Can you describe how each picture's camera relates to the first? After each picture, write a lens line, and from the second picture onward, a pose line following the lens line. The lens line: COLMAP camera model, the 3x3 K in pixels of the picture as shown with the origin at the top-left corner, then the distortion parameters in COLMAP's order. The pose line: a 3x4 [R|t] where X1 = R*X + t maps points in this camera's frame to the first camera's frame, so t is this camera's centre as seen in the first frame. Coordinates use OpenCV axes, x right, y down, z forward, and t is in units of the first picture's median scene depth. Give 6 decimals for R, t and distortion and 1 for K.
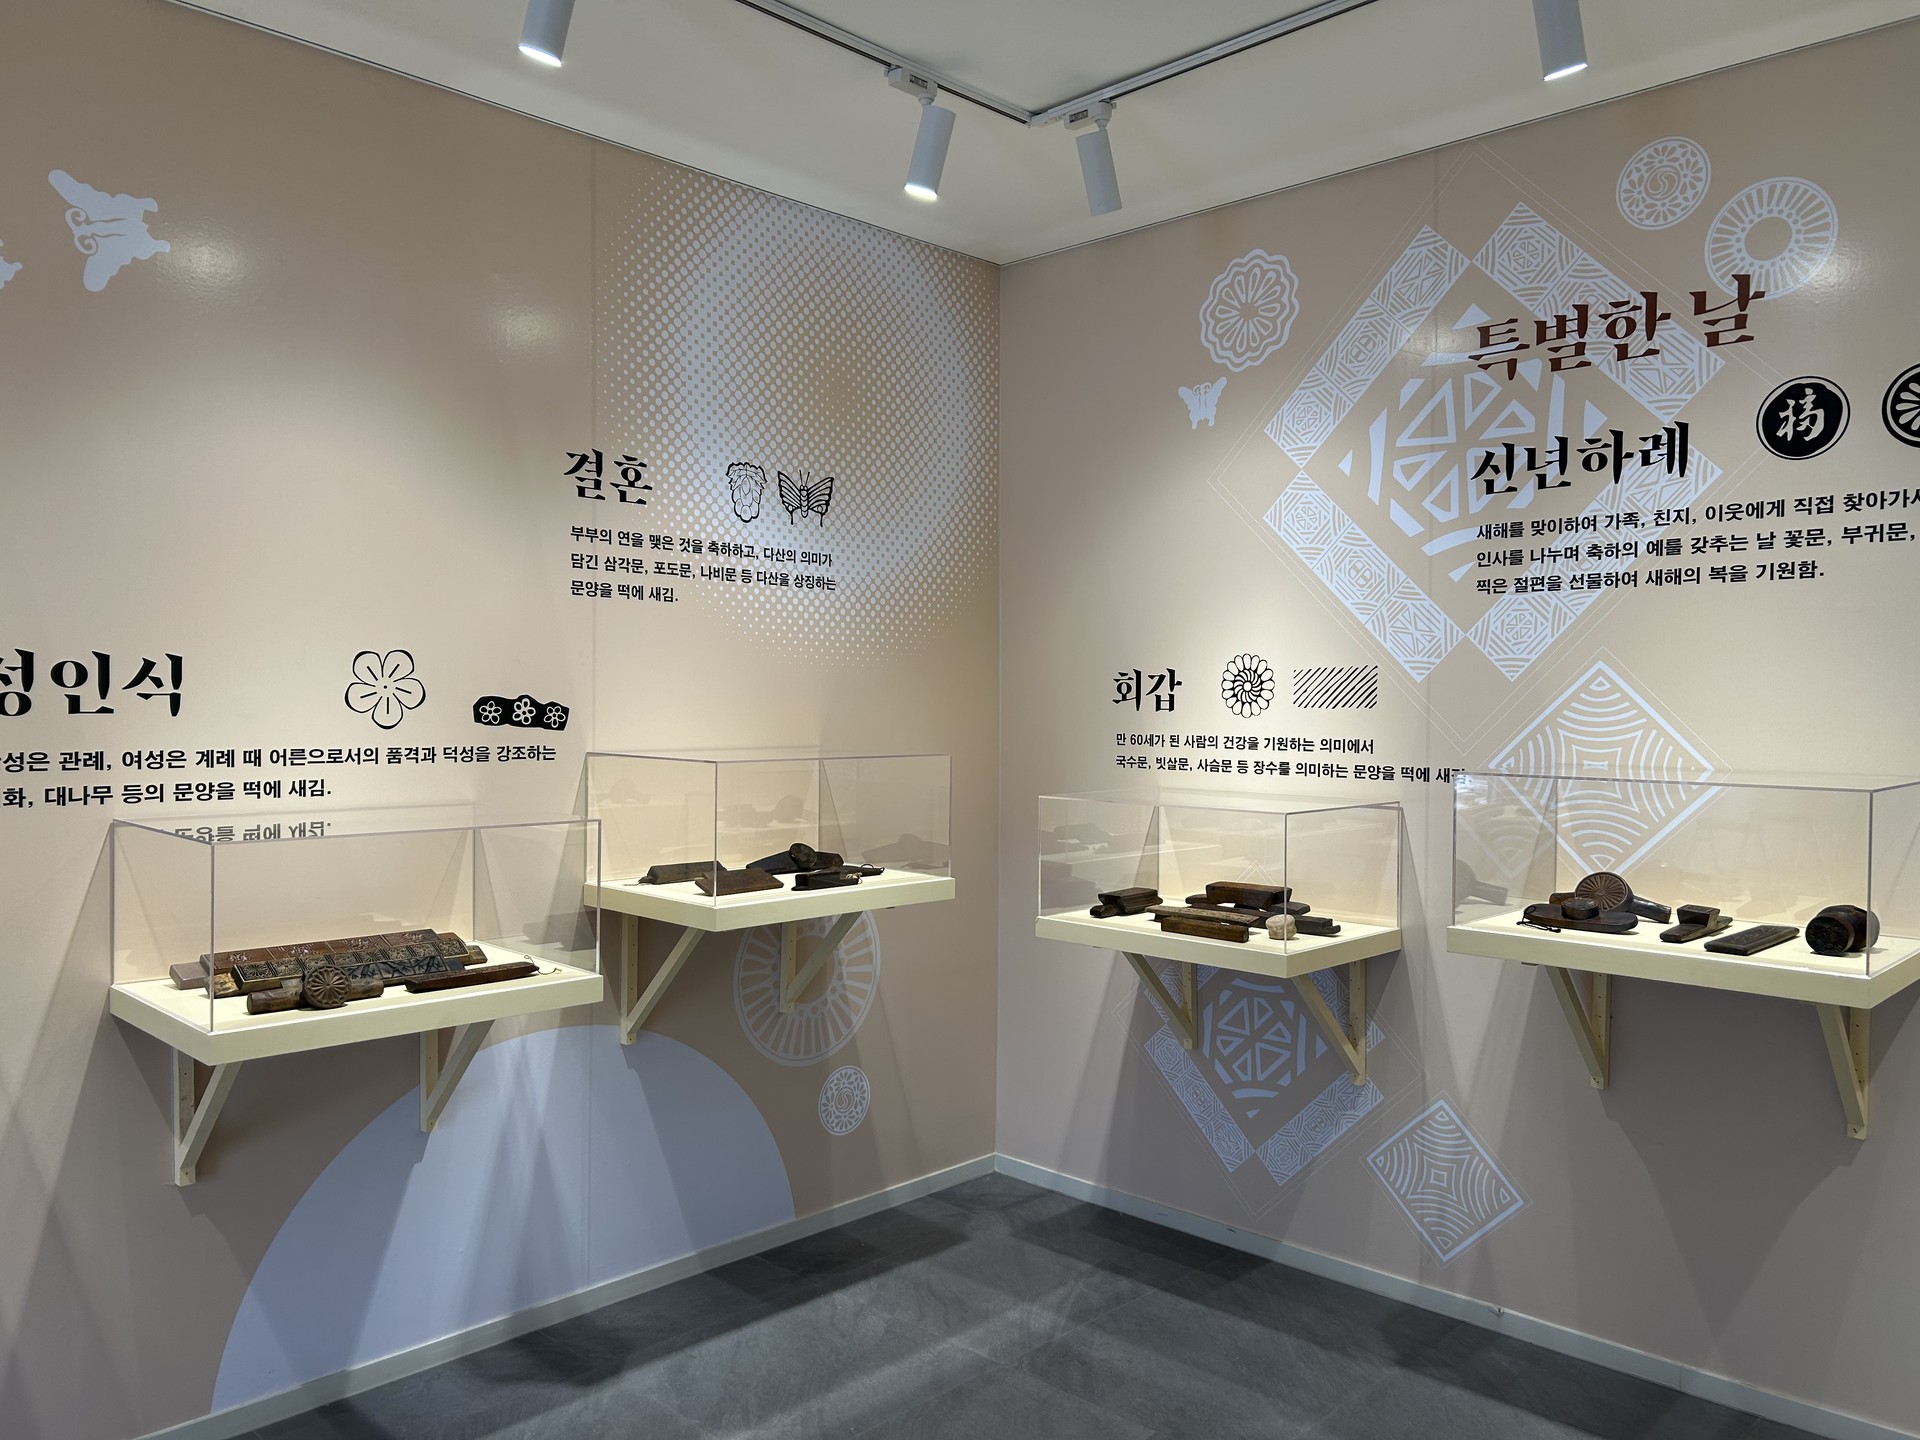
lens RADIAL K [[1421.7, 0, 958.1], [0, 1421.7, 727.2], [0, 0, 1]] dist [0.005419, 0.000244]
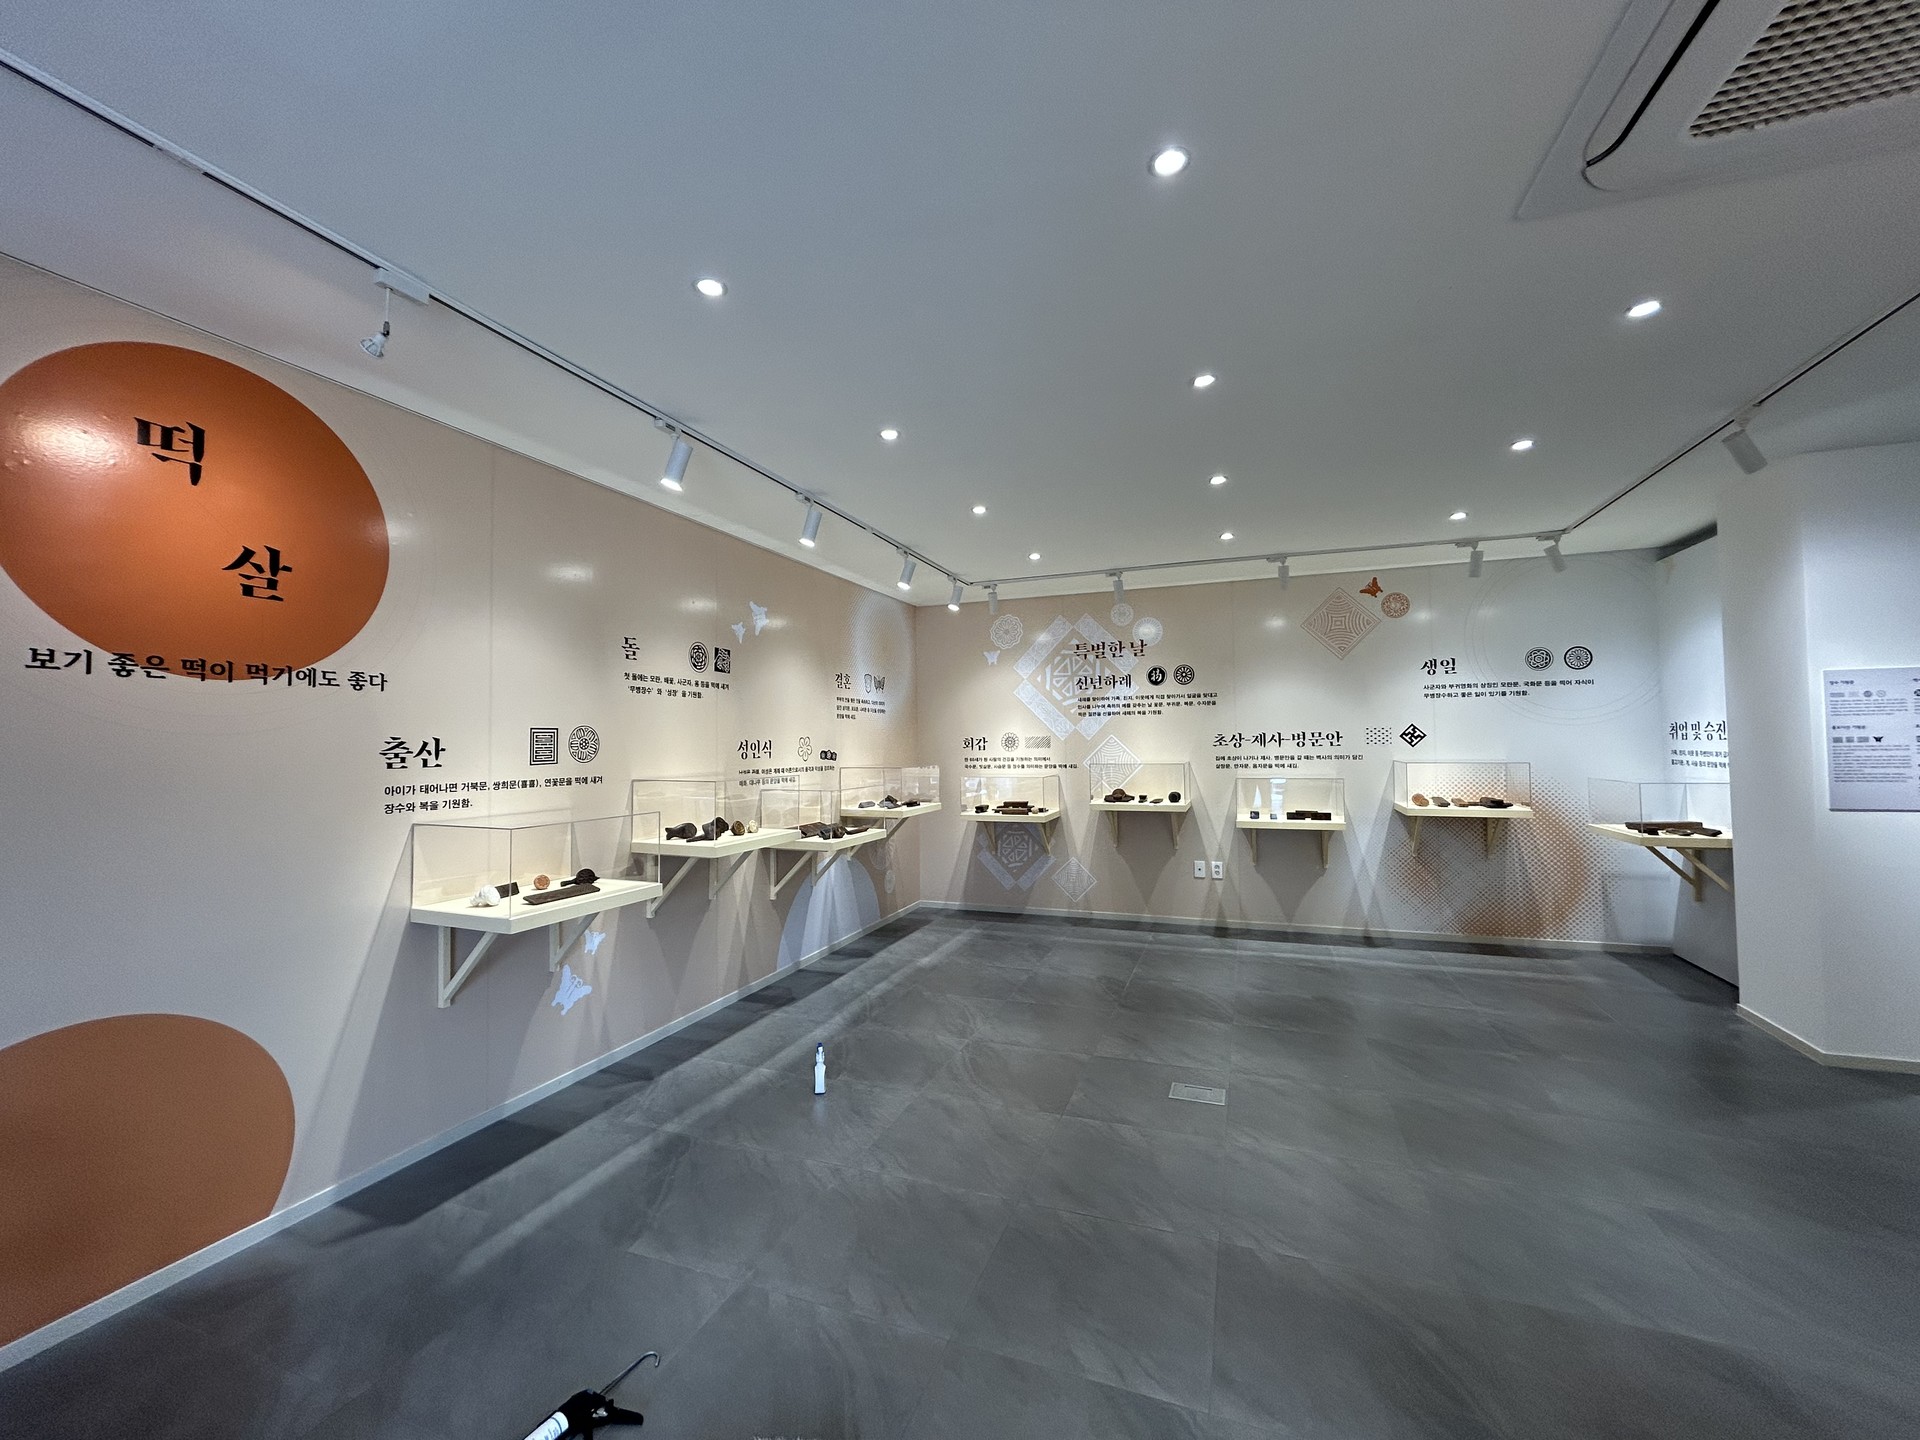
lens RADIAL K [[773.5, 0, 963.0], [0, 773.5, 713.6], [0, 0, 1]] dist [0.001854, -0.000570]
pose [[0.911603, -0.004627, 0.411046, -0.718961], [0.030494, 0.997943, -0.056395, 0.003201], [-0.409940, 0.063944, 0.909868, -0.689399]]
